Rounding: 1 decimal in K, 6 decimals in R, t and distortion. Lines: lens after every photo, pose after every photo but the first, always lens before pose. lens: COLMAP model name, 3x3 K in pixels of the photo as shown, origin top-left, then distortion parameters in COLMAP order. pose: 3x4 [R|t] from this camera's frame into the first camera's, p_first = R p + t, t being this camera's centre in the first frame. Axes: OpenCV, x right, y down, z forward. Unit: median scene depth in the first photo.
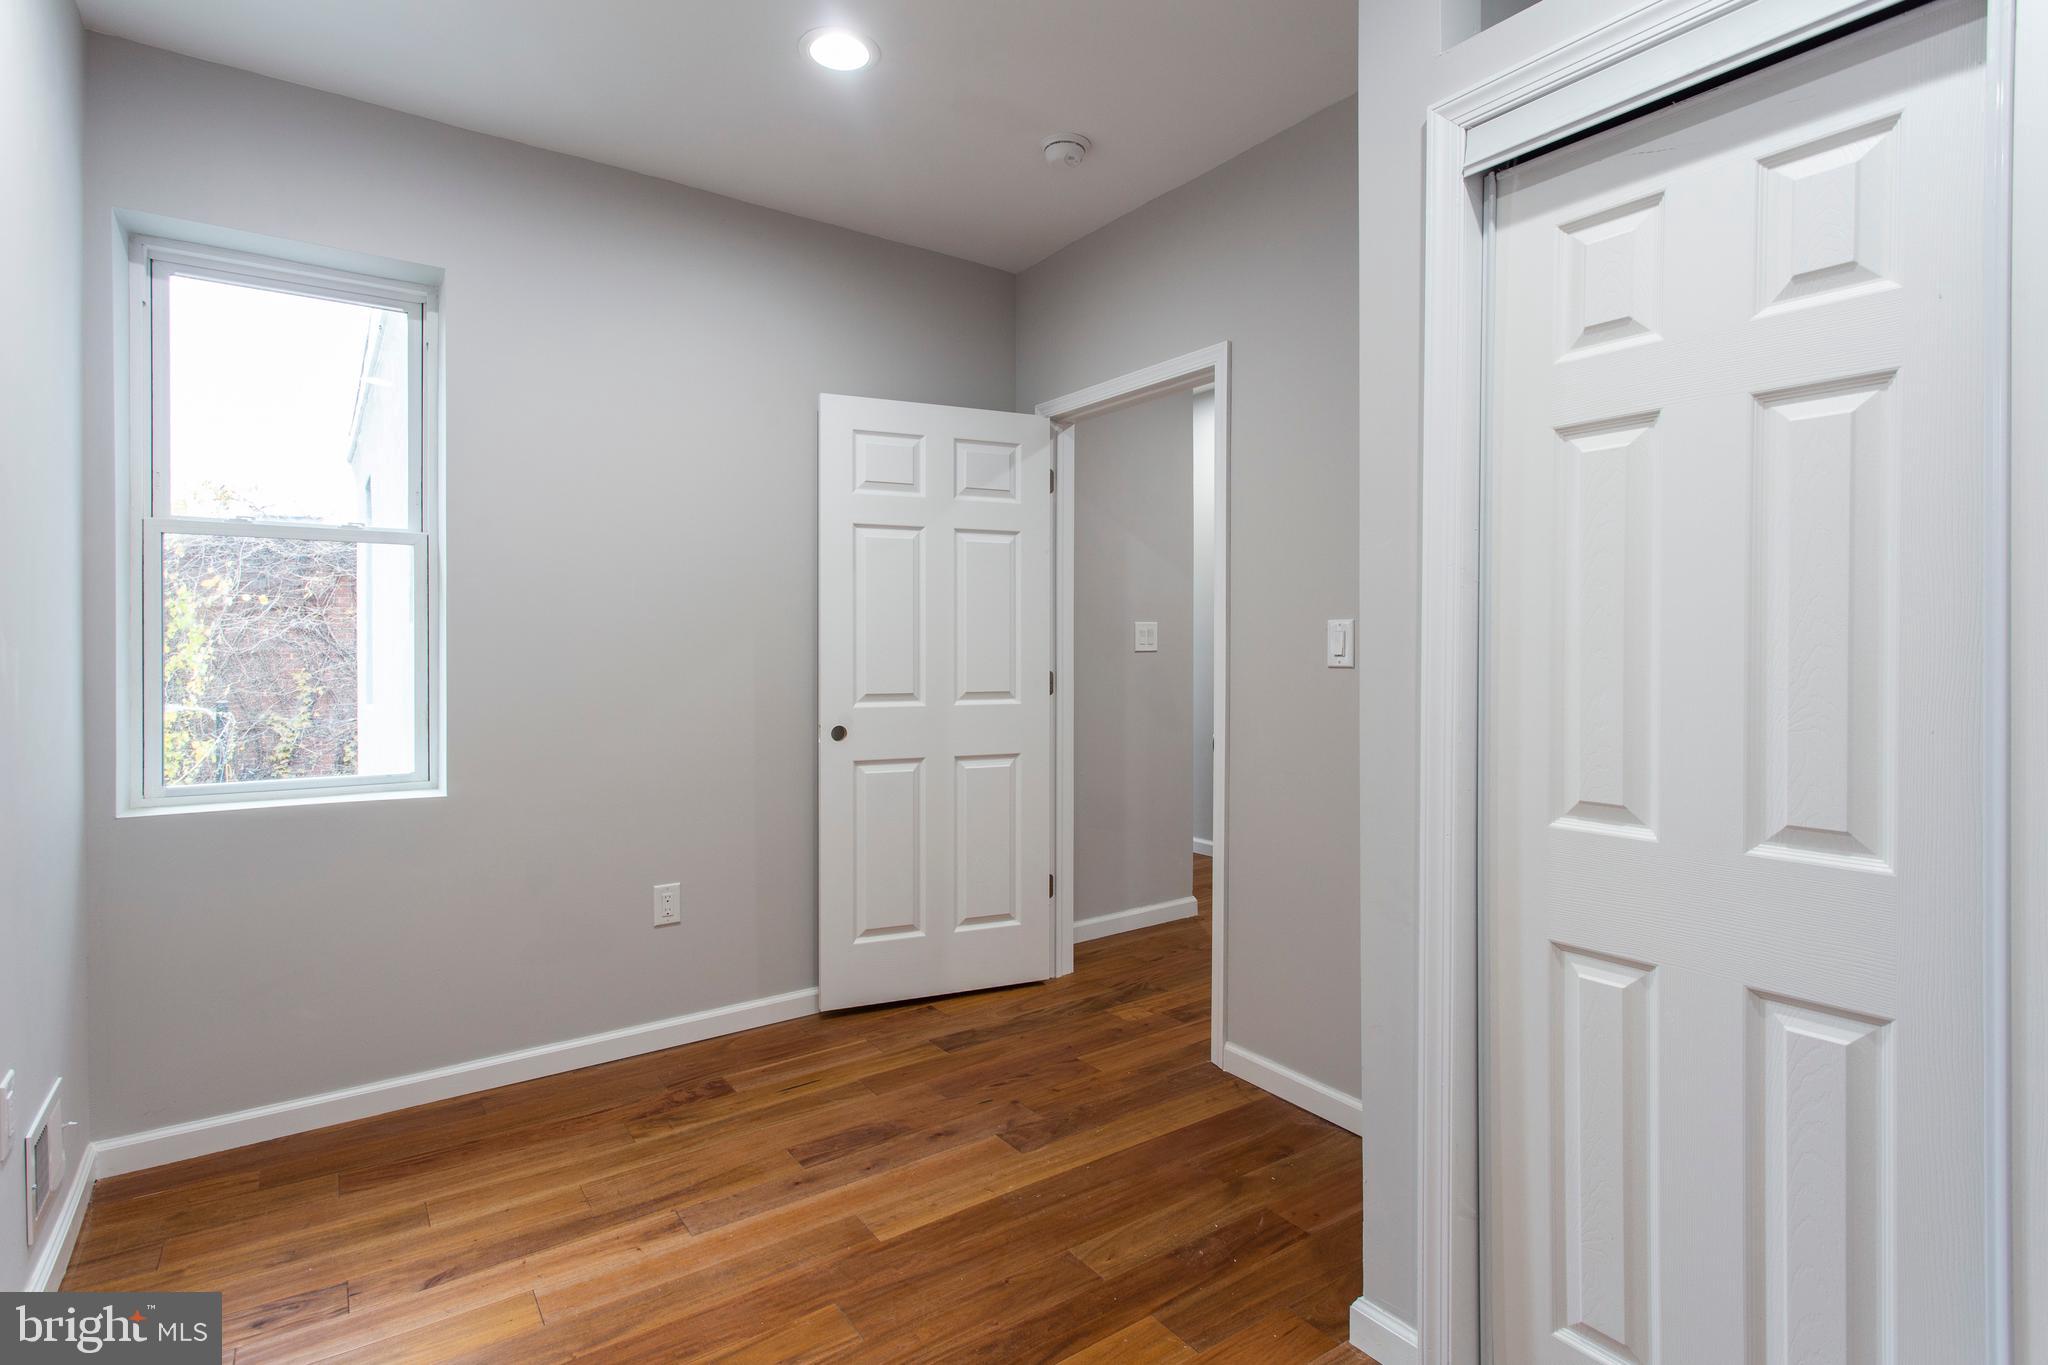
lens RADIAL K [[978.9, 0, 997.9], [0, 978.9, 652.0], [0, 0, 1]] dist [0.004079, -0.000159]
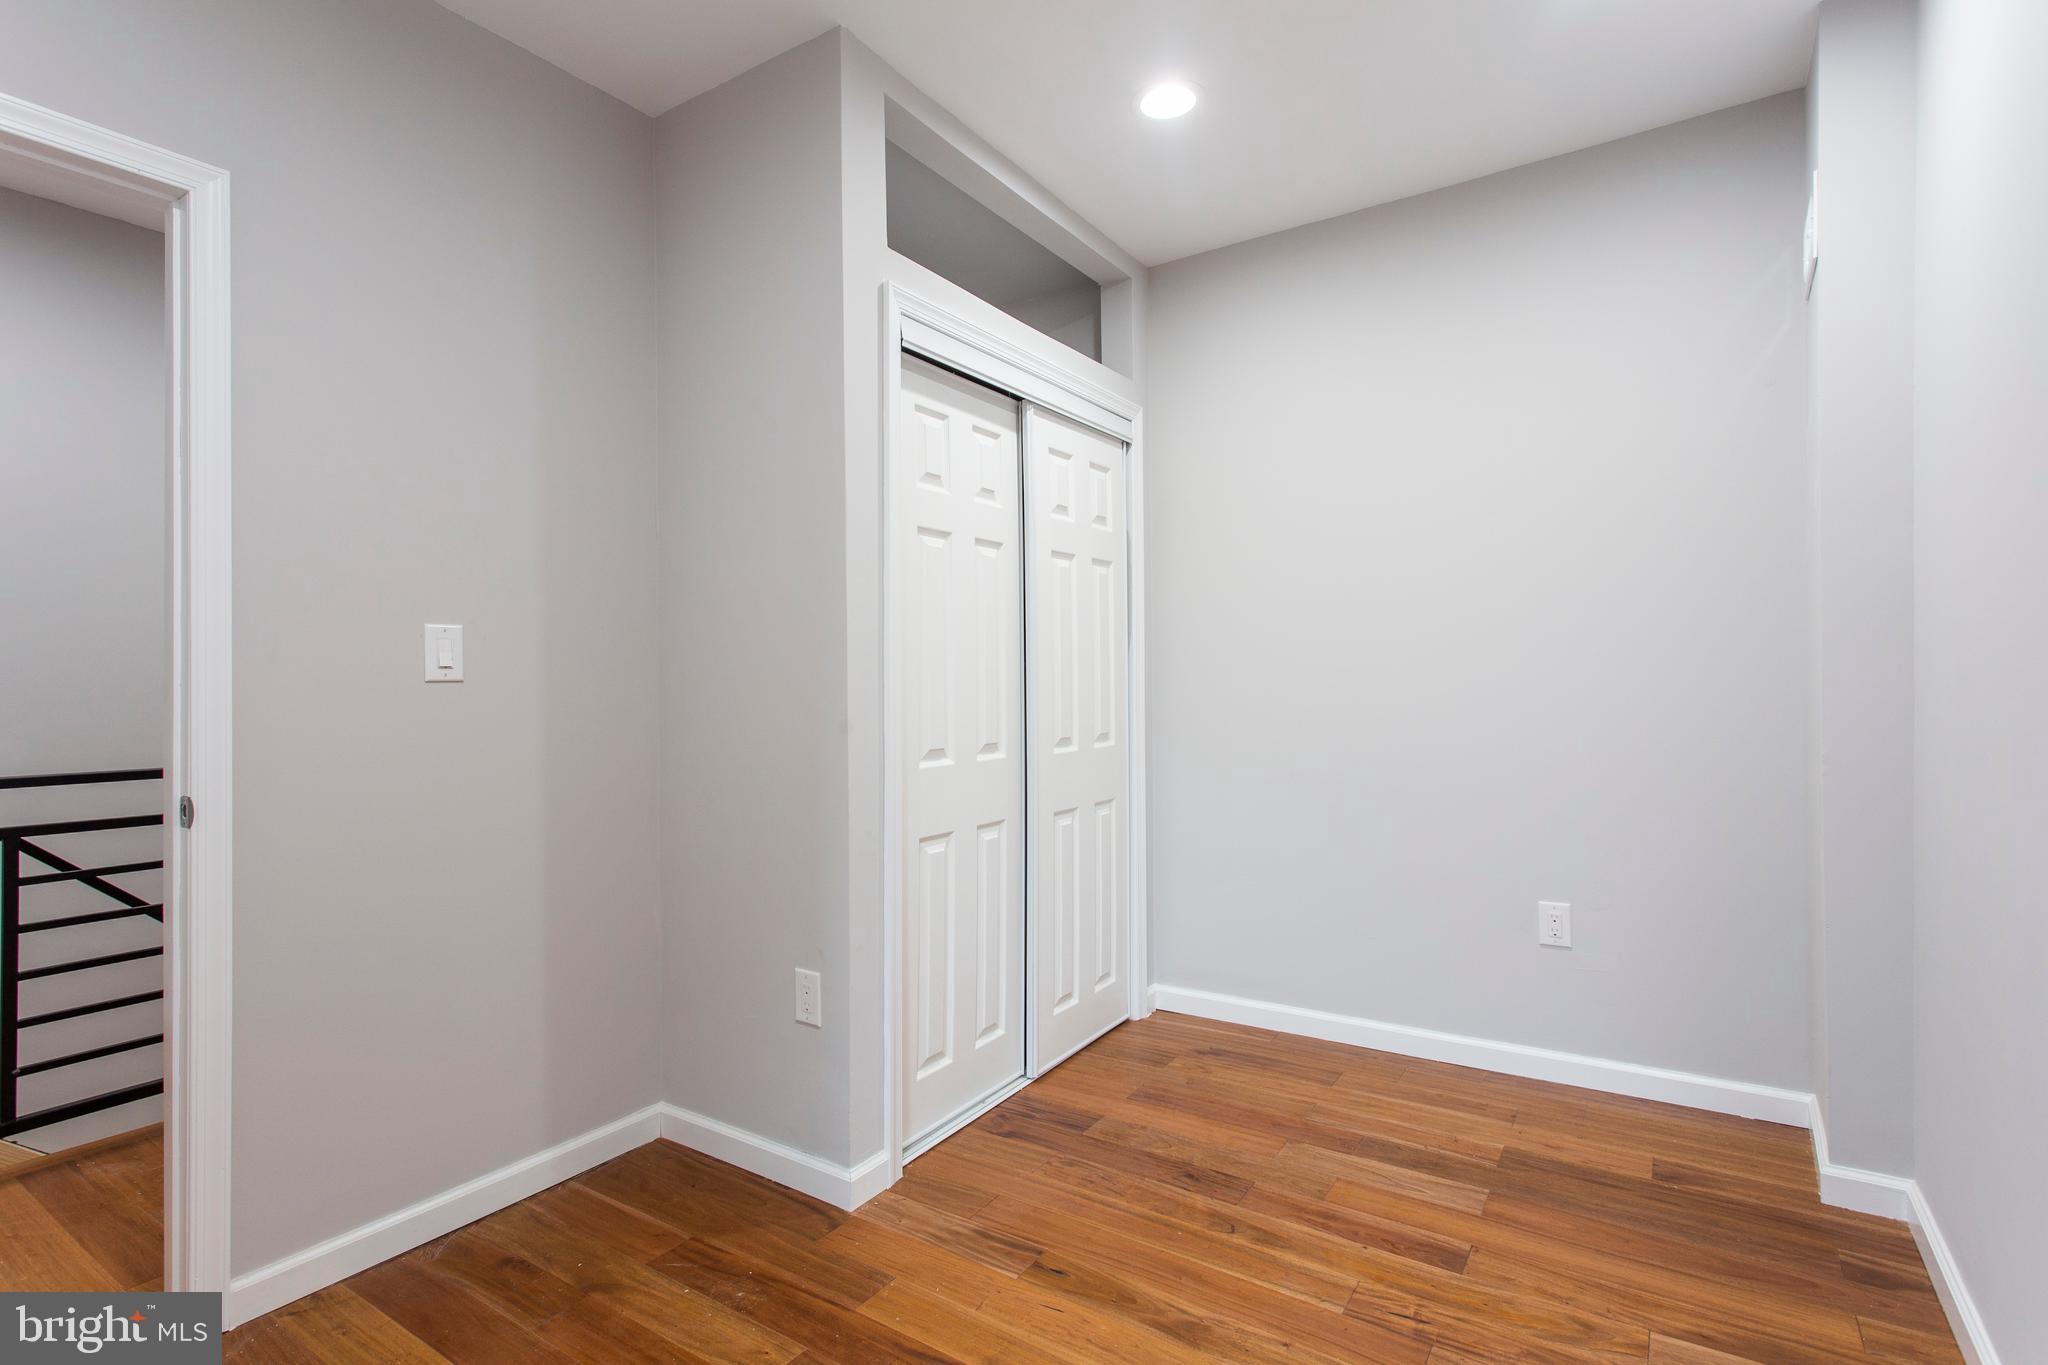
lens RADIAL K [[977.8, 0, 1012.7], [0, 977.8, 664.4], [0, 0, 1]] dist [-0.001410, 0.000663]
pose [[-0.355428, 0.010409, 0.934646, -0.862975], [0.006393, 0.999942, -0.008705, 0.016359], [-0.934682, 0.002882, -0.355474, 1.214248]]
